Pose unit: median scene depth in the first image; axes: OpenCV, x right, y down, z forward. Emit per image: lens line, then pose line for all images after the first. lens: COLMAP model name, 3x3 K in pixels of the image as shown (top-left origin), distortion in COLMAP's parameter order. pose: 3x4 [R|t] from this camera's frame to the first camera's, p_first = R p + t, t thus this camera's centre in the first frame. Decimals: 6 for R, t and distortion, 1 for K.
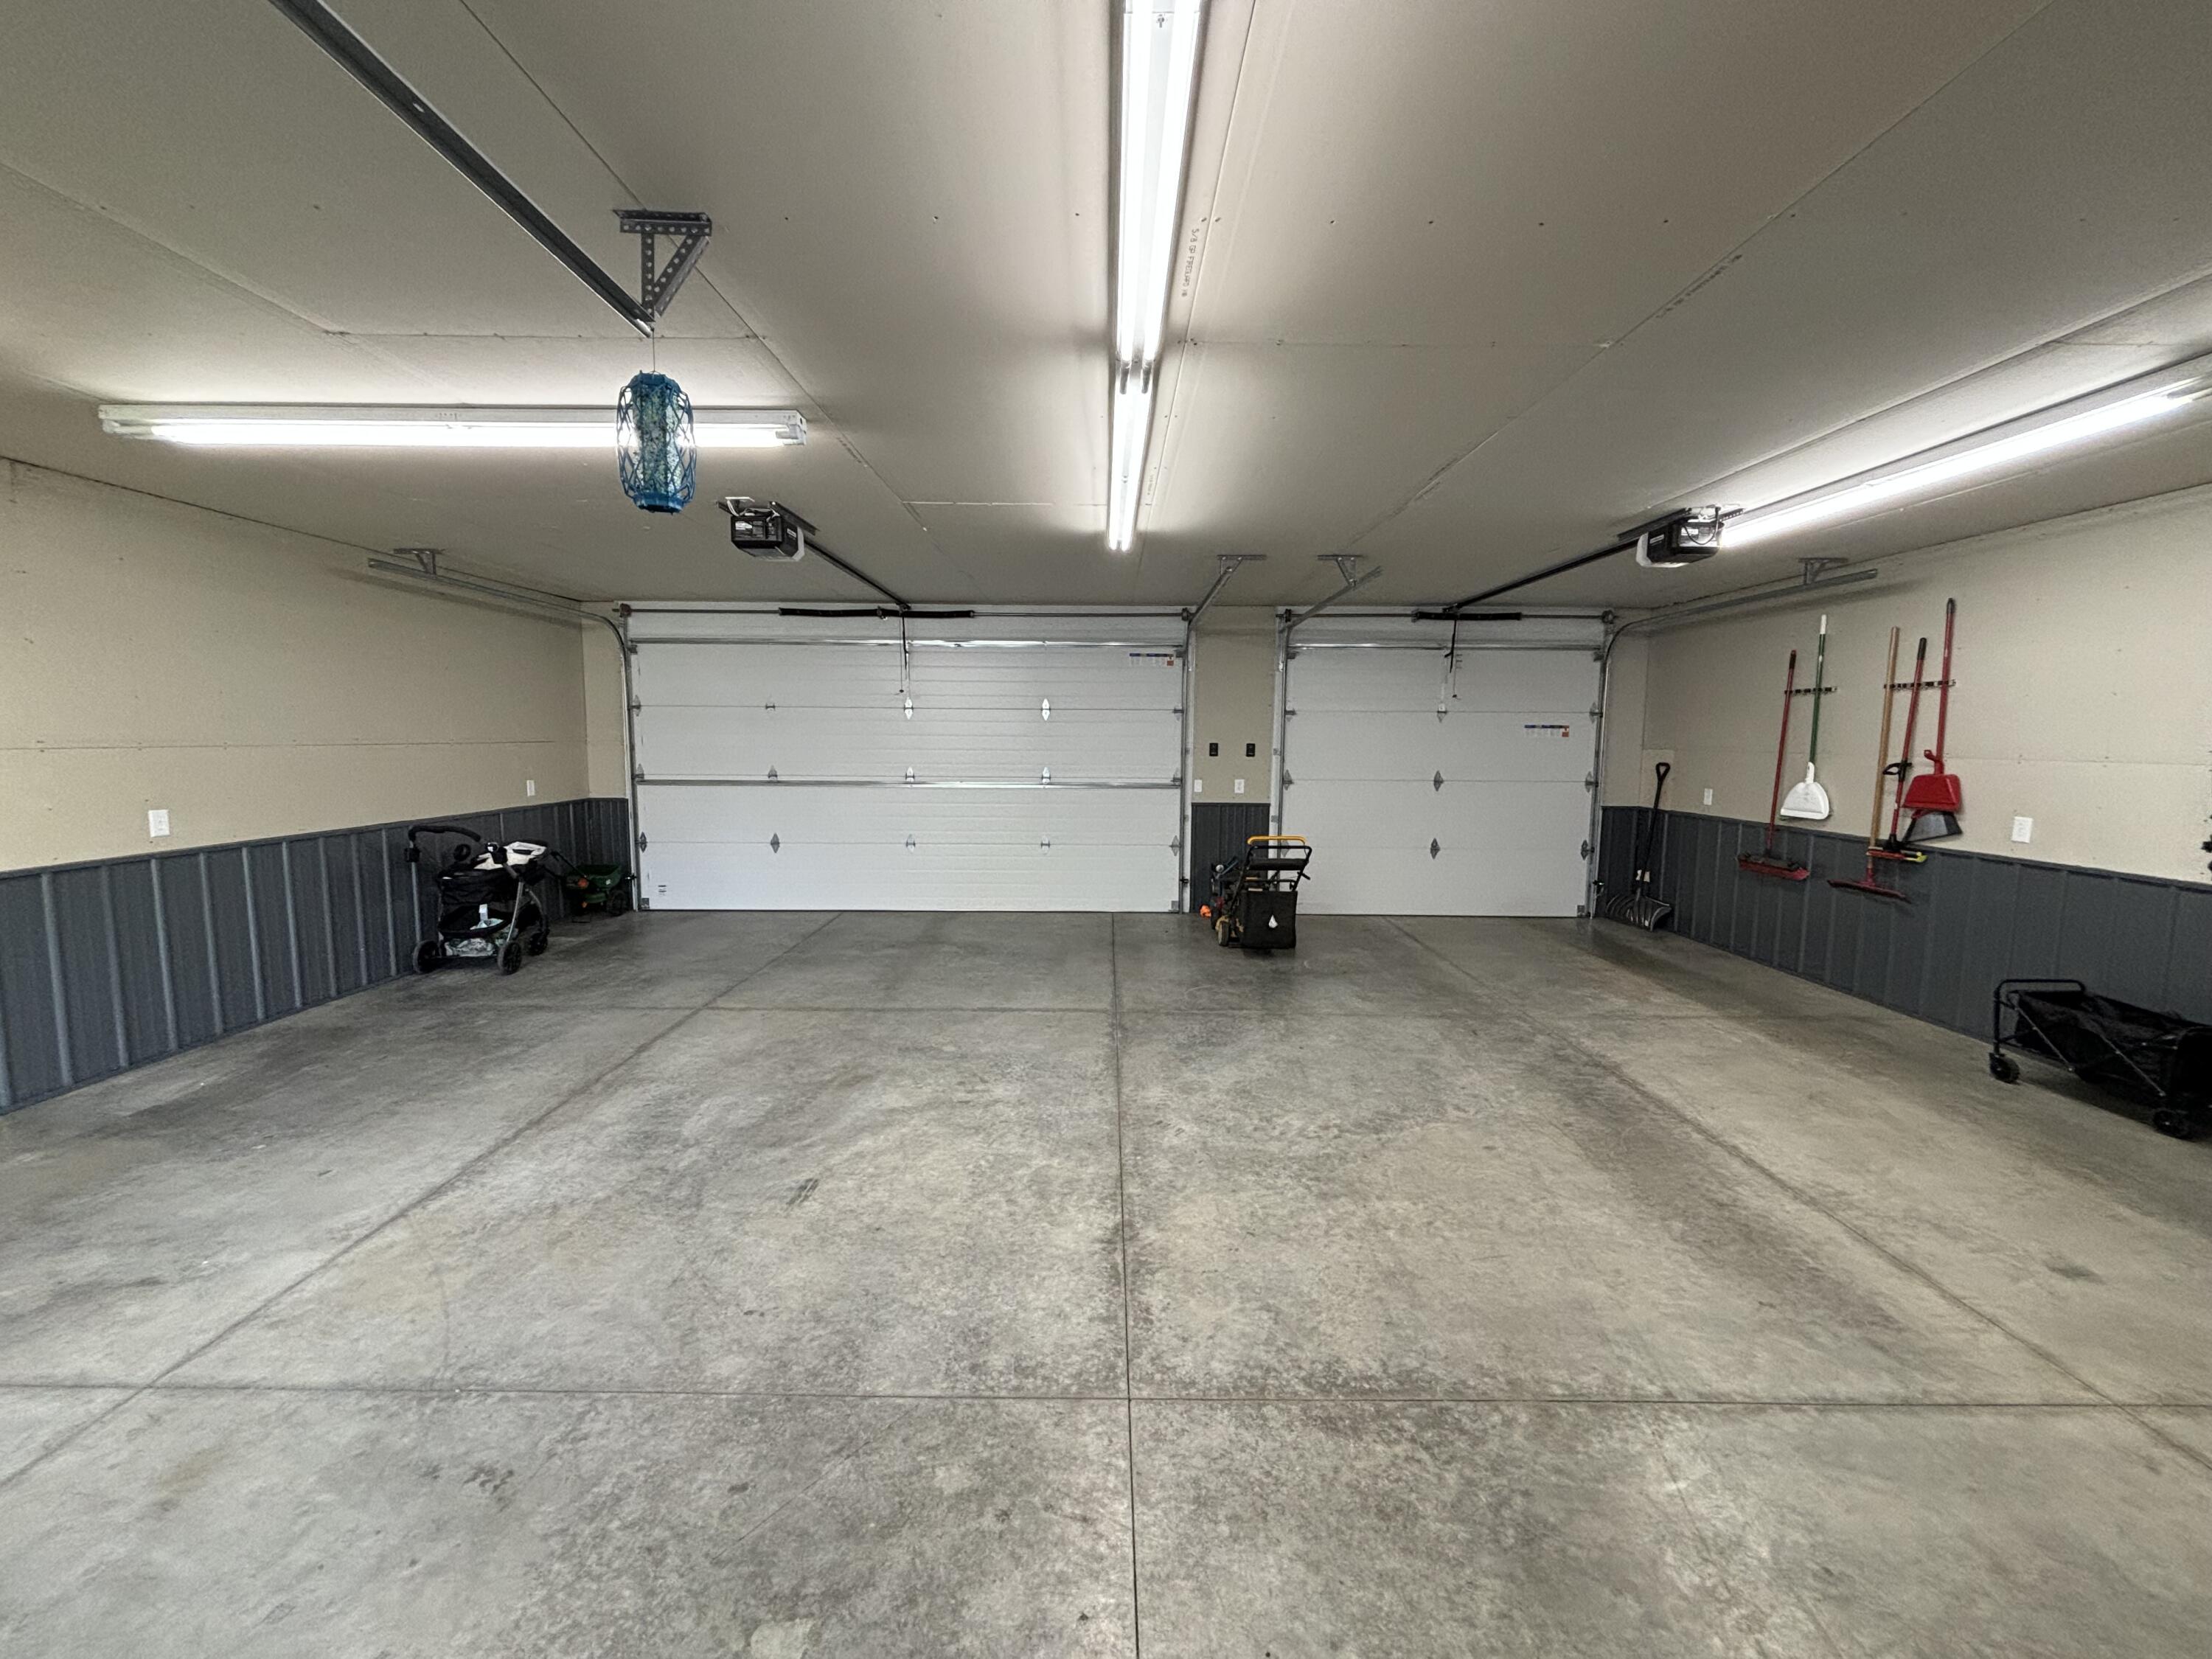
lens RADIAL K [[884.2, 0, 1106.0], [0, 884.2, 829.5], [0, 0, 1]] dist [0.000090, 0.000020]
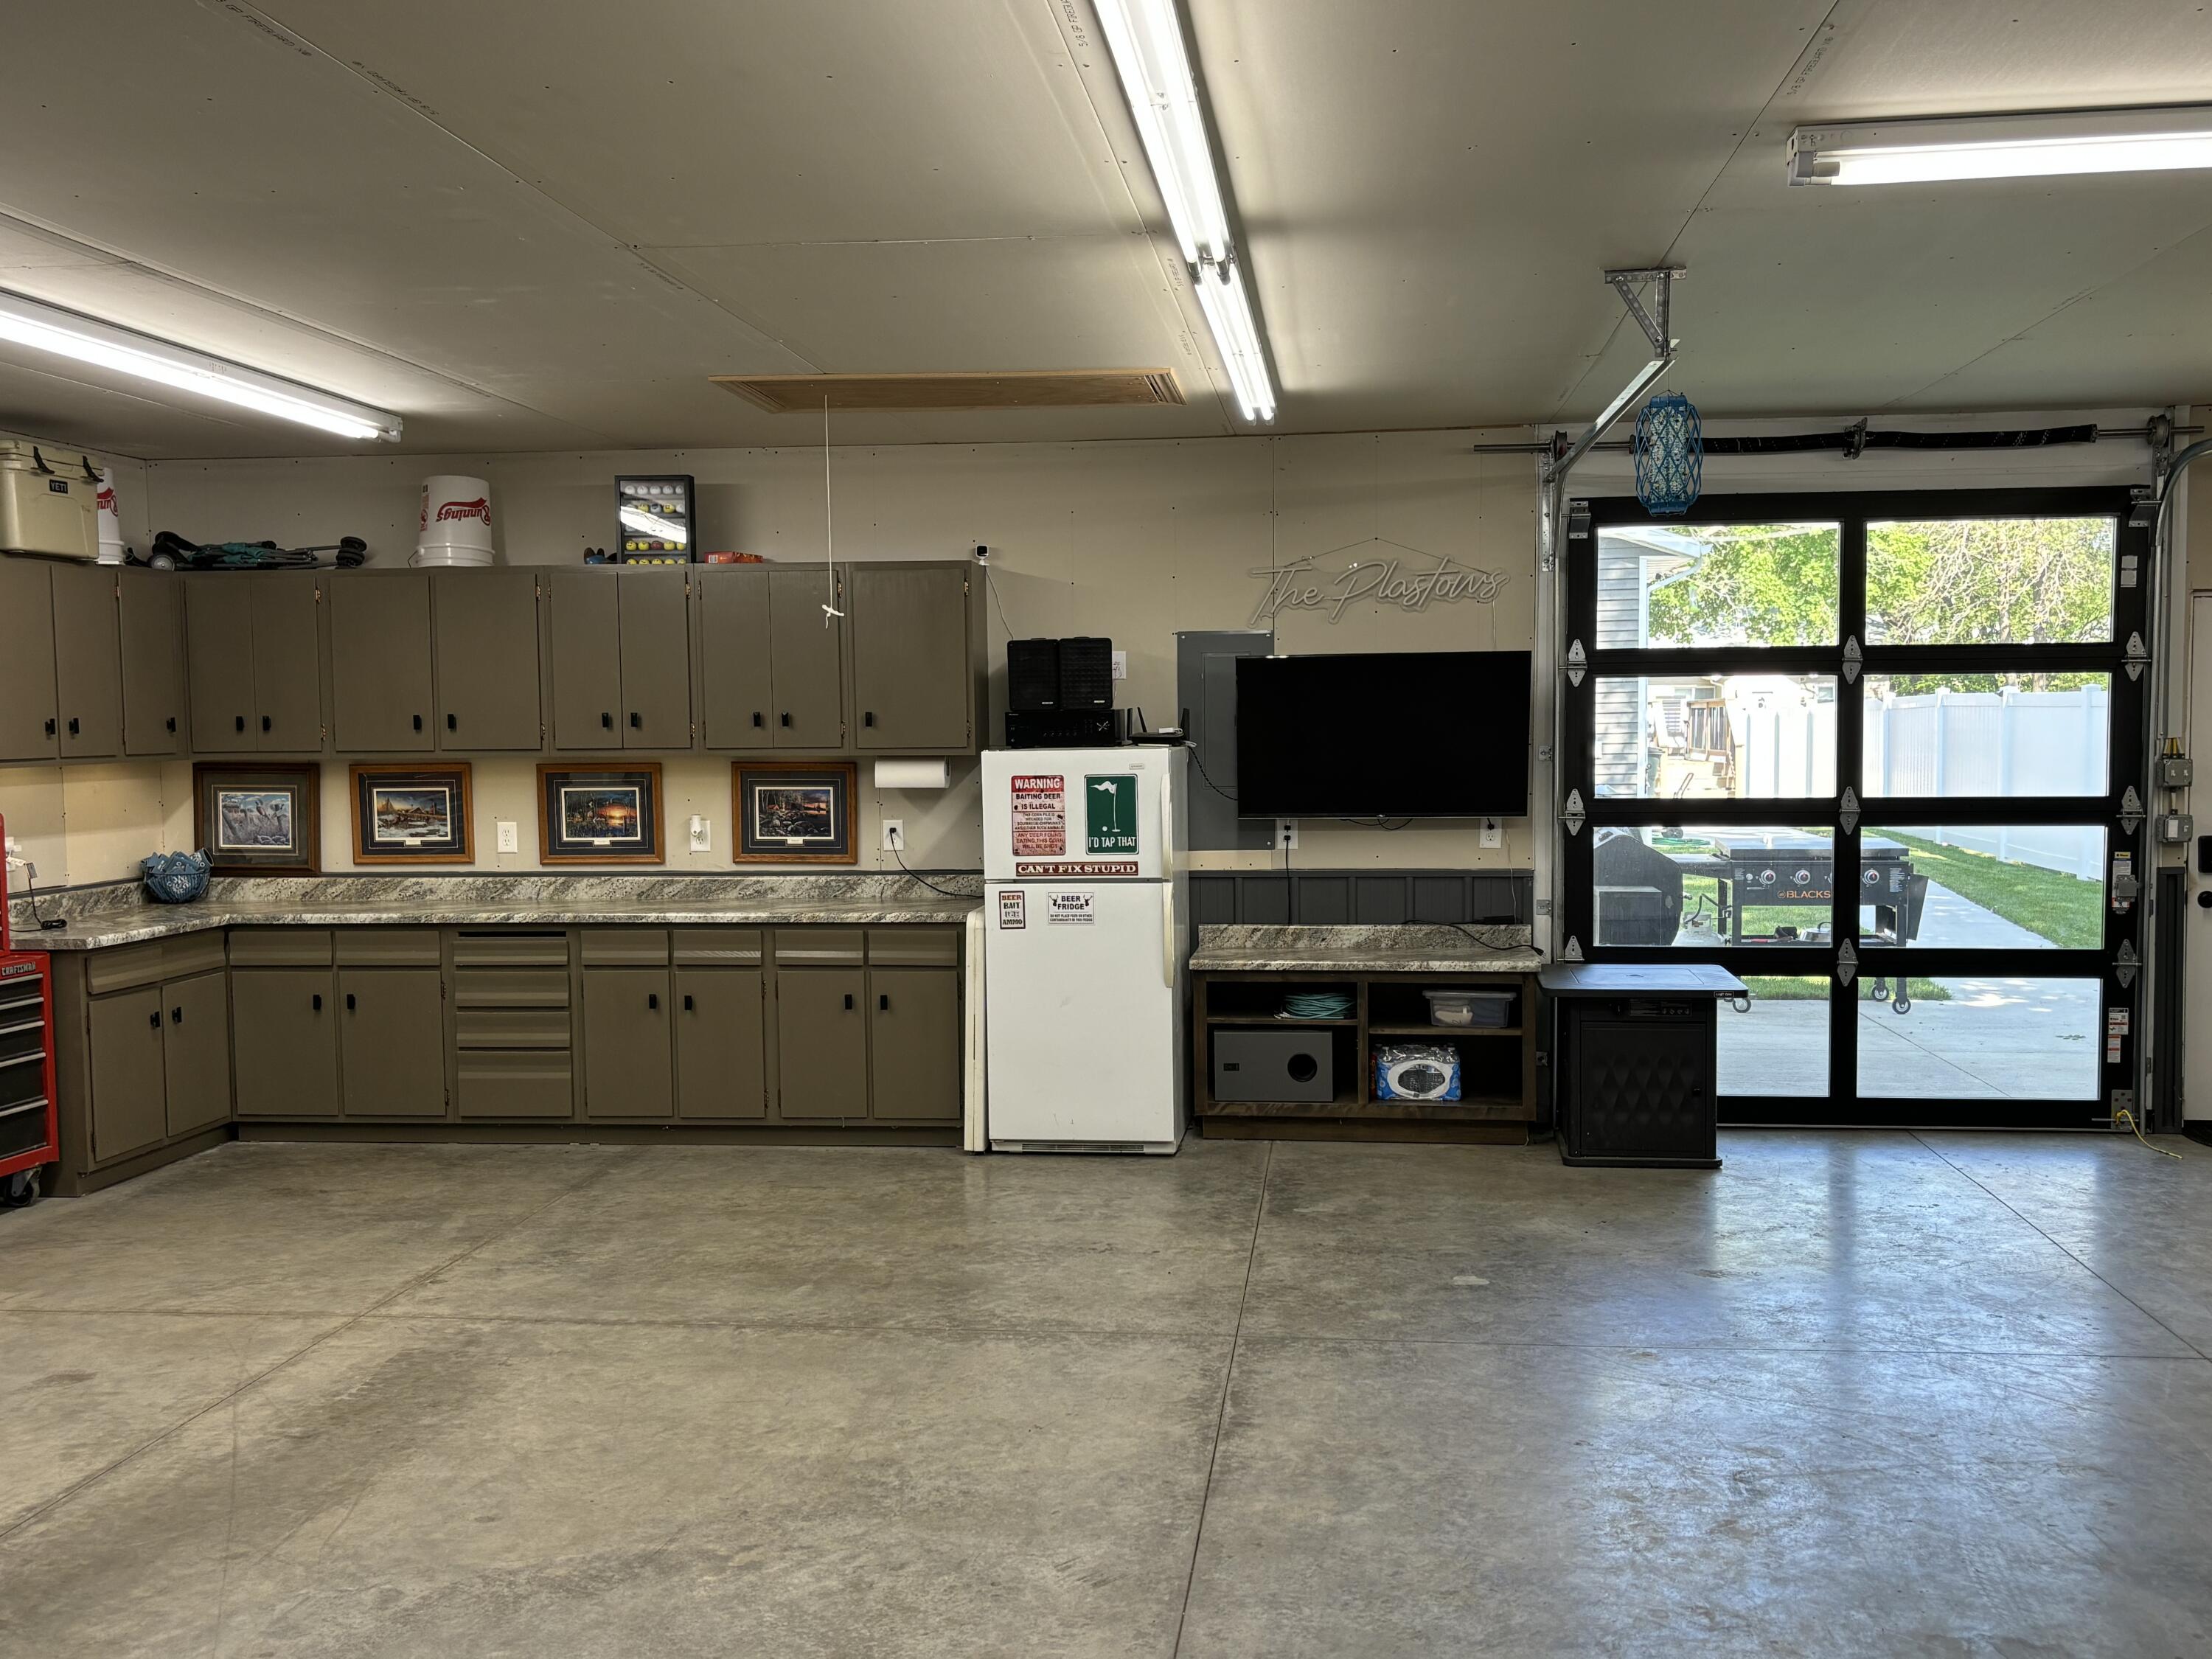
lens RADIAL K [[2066.5, 0, 1157.3], [0, 2066.5, 853.3], [0, 0, 1]] dist [0.126306, -0.285173]
pose [[-0.995464, -0.004038, 0.095055, -0.074839], [0.012405, 0.985061, 0.171758, -0.239180], [-0.094328, 0.172158, -0.980543, 2.177435]]
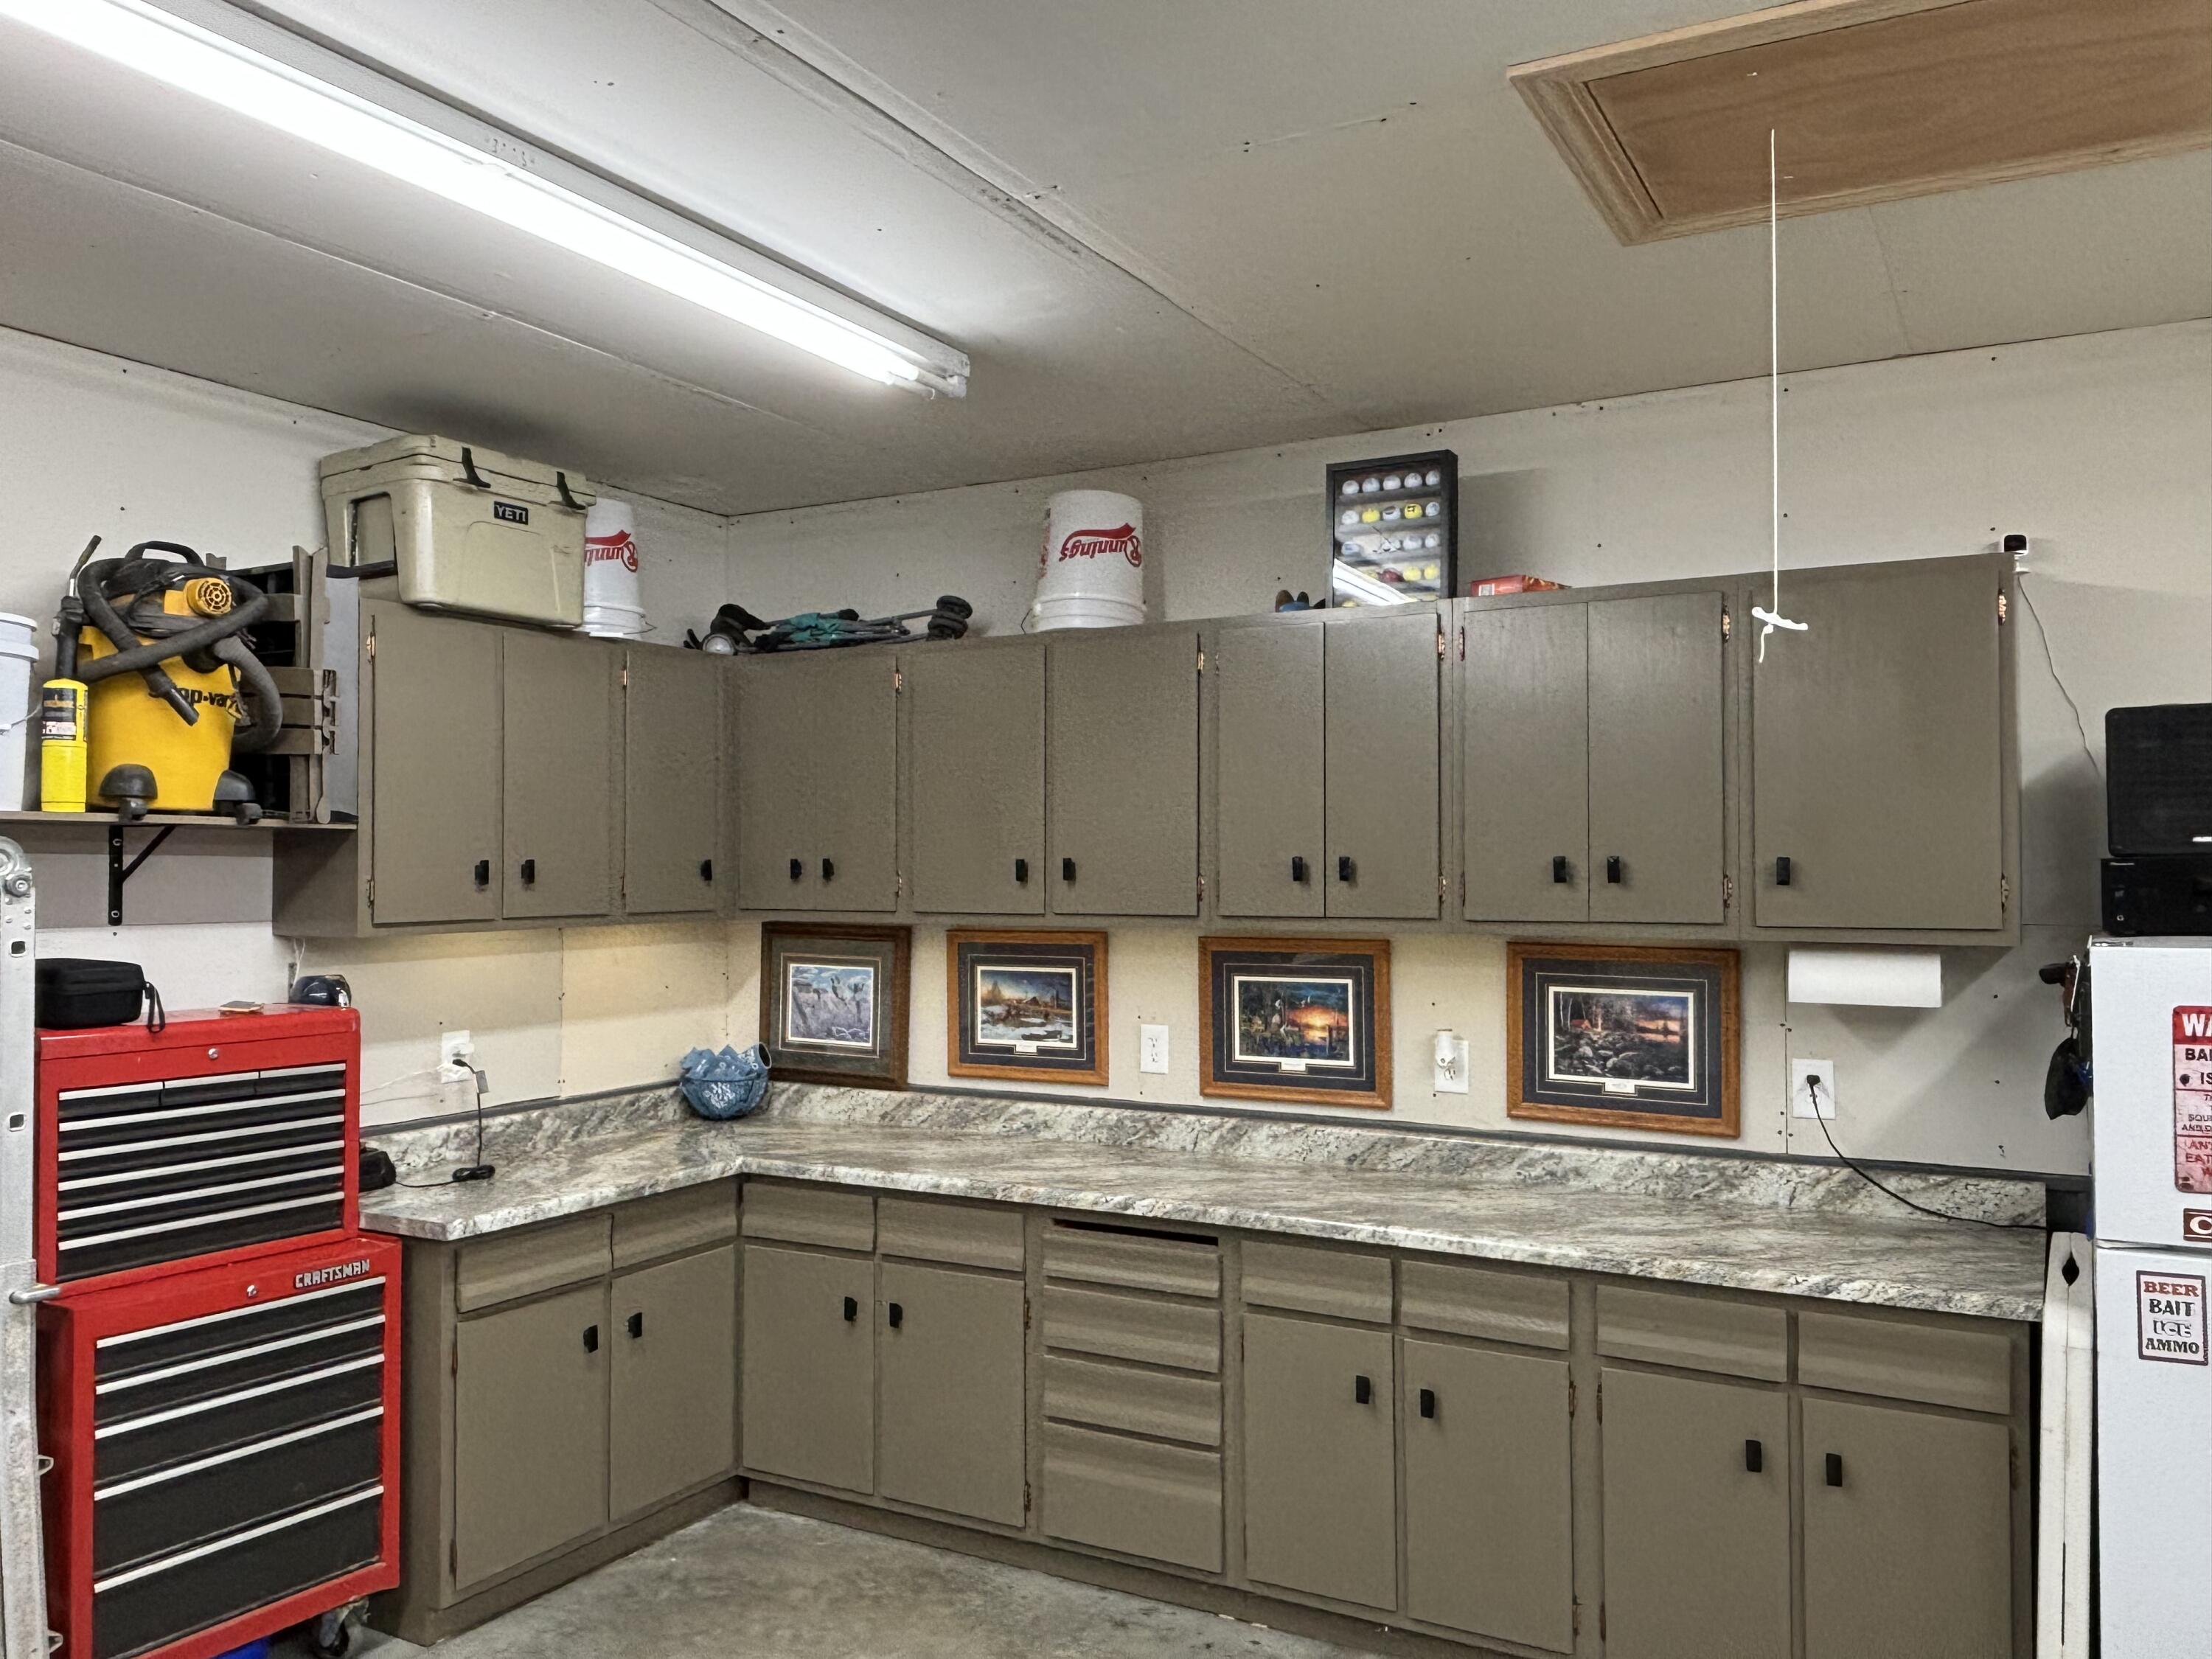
lens RADIAL K [[1682.6, 0, 1106.0], [0, 1682.6, 829.5], [0, 0, 1]] dist [0.073354, -0.122732]
pose [[-0.873785, 0.003324, 0.486301, 0.346123], [0.045710, 0.996111, 0.075323, -0.104173], [-0.484160, 0.088044, -0.870539, 0.907222]]
